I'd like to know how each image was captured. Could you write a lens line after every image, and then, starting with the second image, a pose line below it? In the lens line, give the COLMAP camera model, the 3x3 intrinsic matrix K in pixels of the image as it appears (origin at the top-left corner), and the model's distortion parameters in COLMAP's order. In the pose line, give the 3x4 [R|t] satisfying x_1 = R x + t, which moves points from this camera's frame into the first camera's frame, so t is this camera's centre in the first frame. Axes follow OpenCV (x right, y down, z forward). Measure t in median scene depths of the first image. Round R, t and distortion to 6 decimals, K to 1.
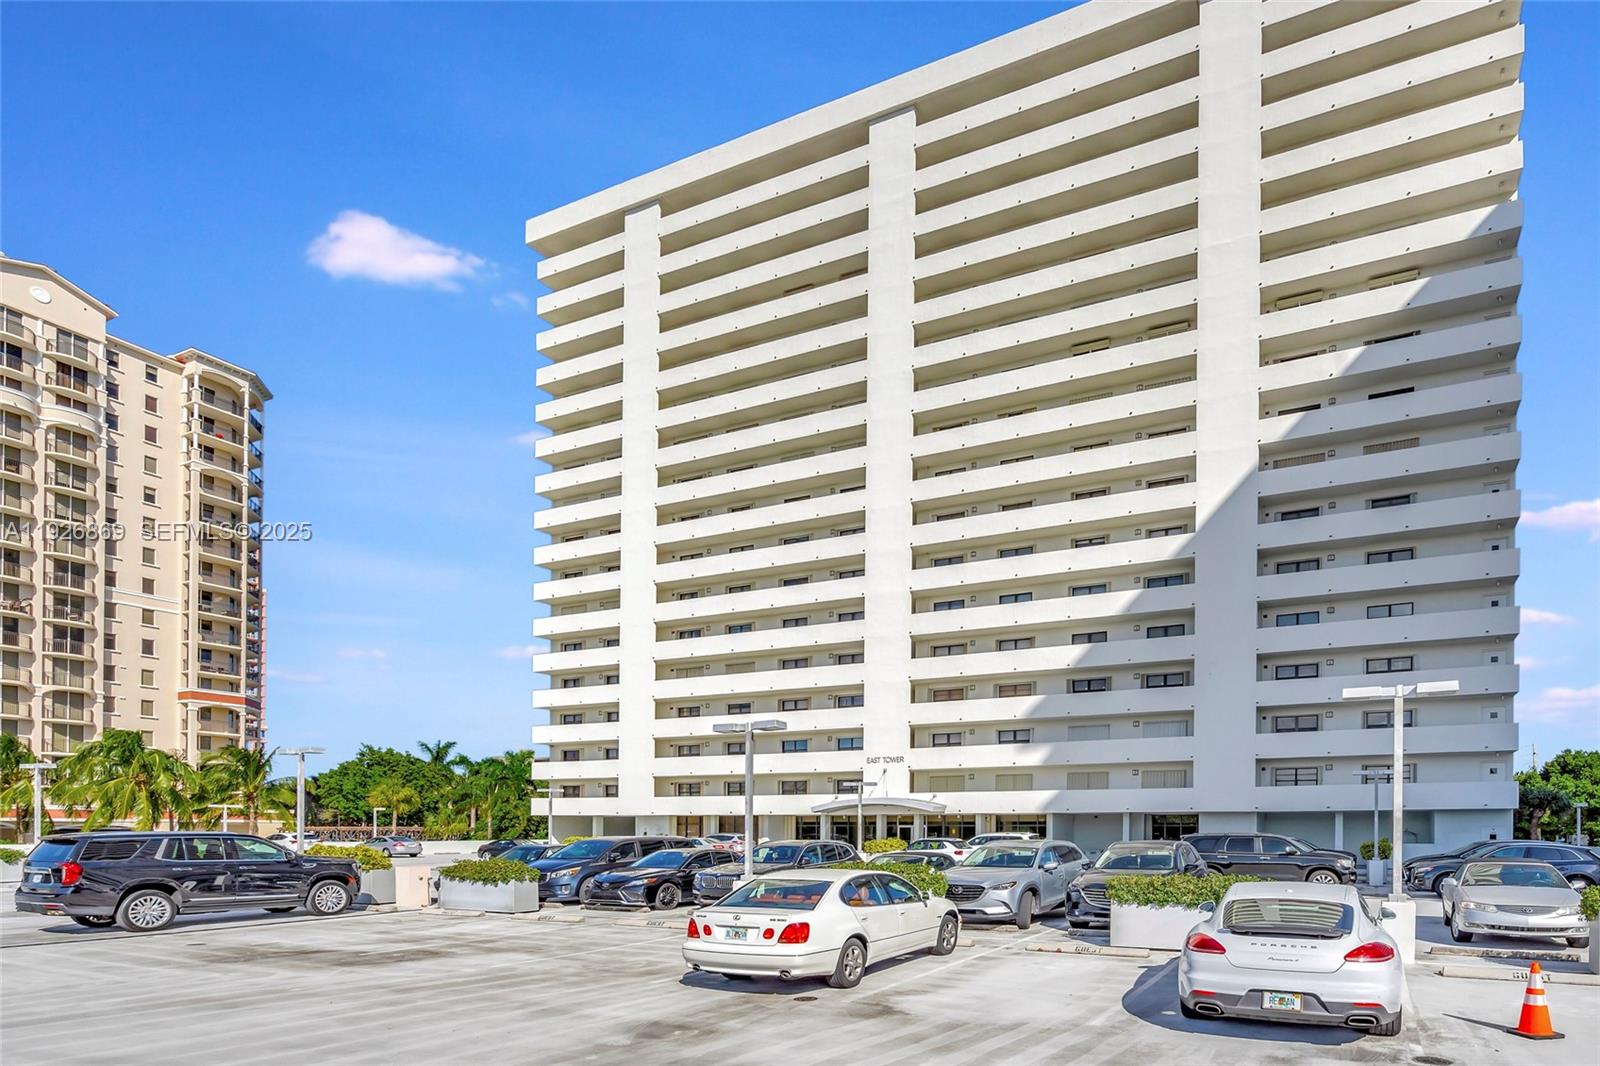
lens RADIAL K [[737.6, 0, 800.0], [0, 737.6, 533.0], [0, 0, 1]] dist [-0.001658, 0.000631]
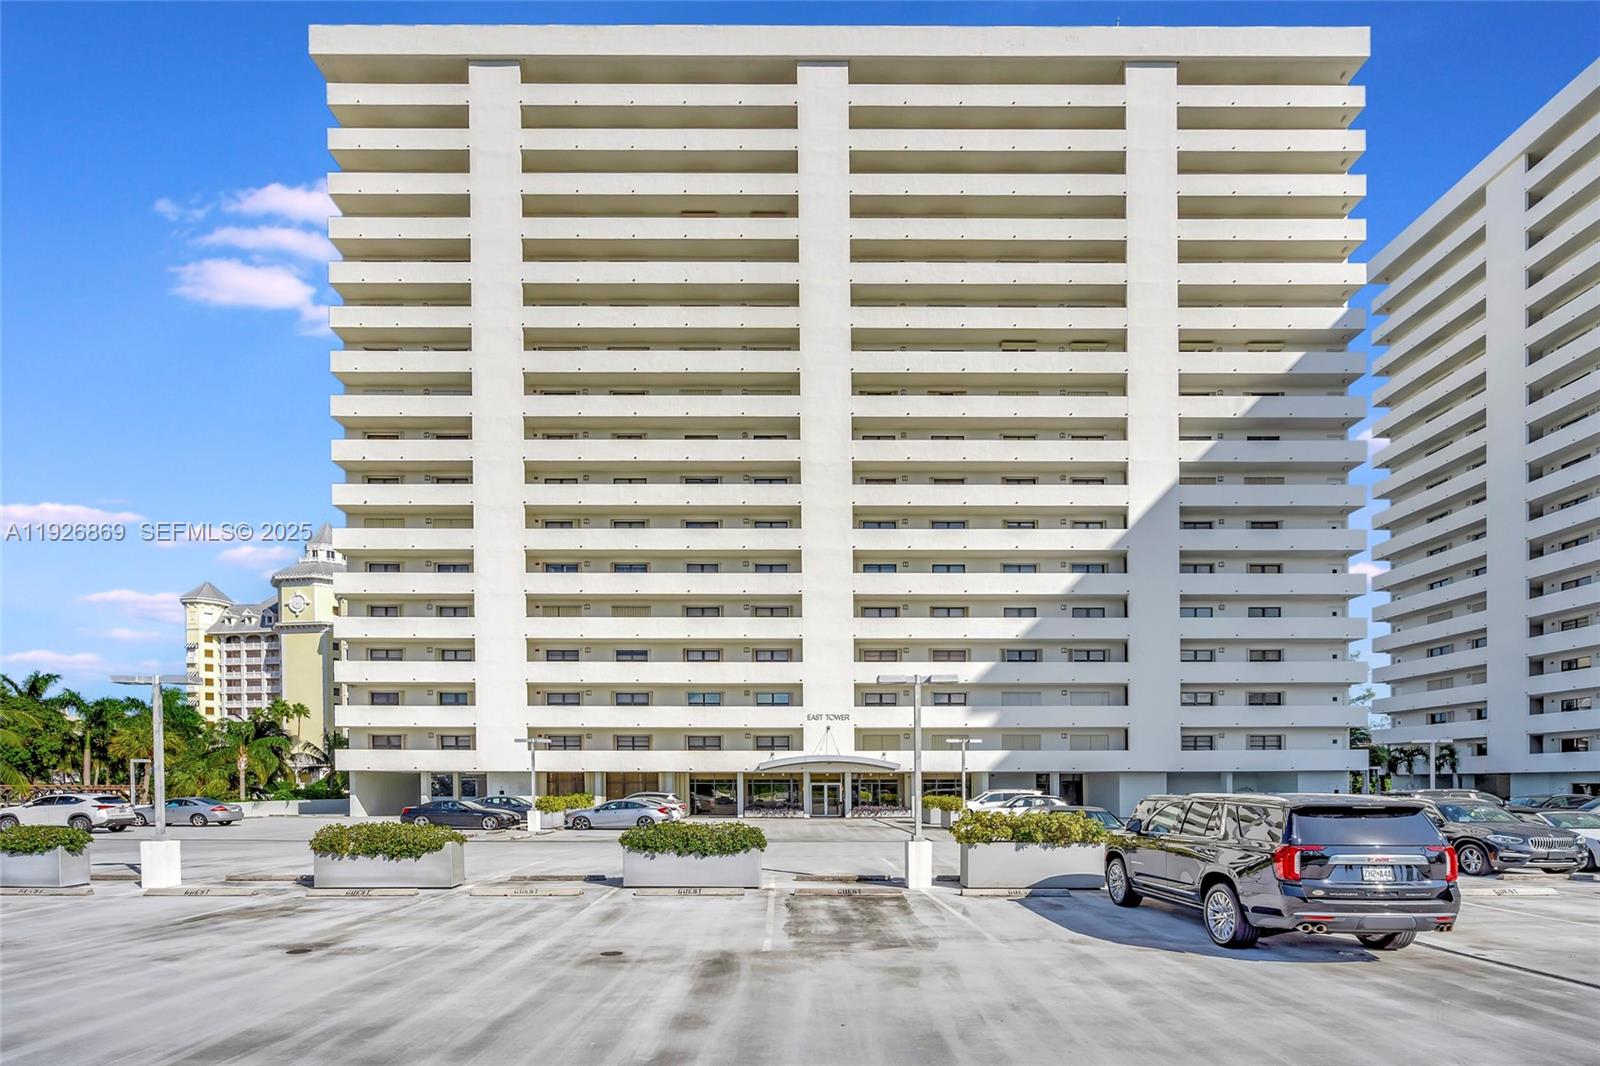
lens RADIAL K [[732.9, 0, 800.5], [0, 732.9, 525.2], [0, 0, 1]] dist [0.000073, 0.000509]
pose [[0.916408, 0.133095, 0.377469, -0.321744], [-0.147839, 0.988959, 0.010213, 0.051536], [-0.371942, -0.065164, 0.925966, 0.129994]]
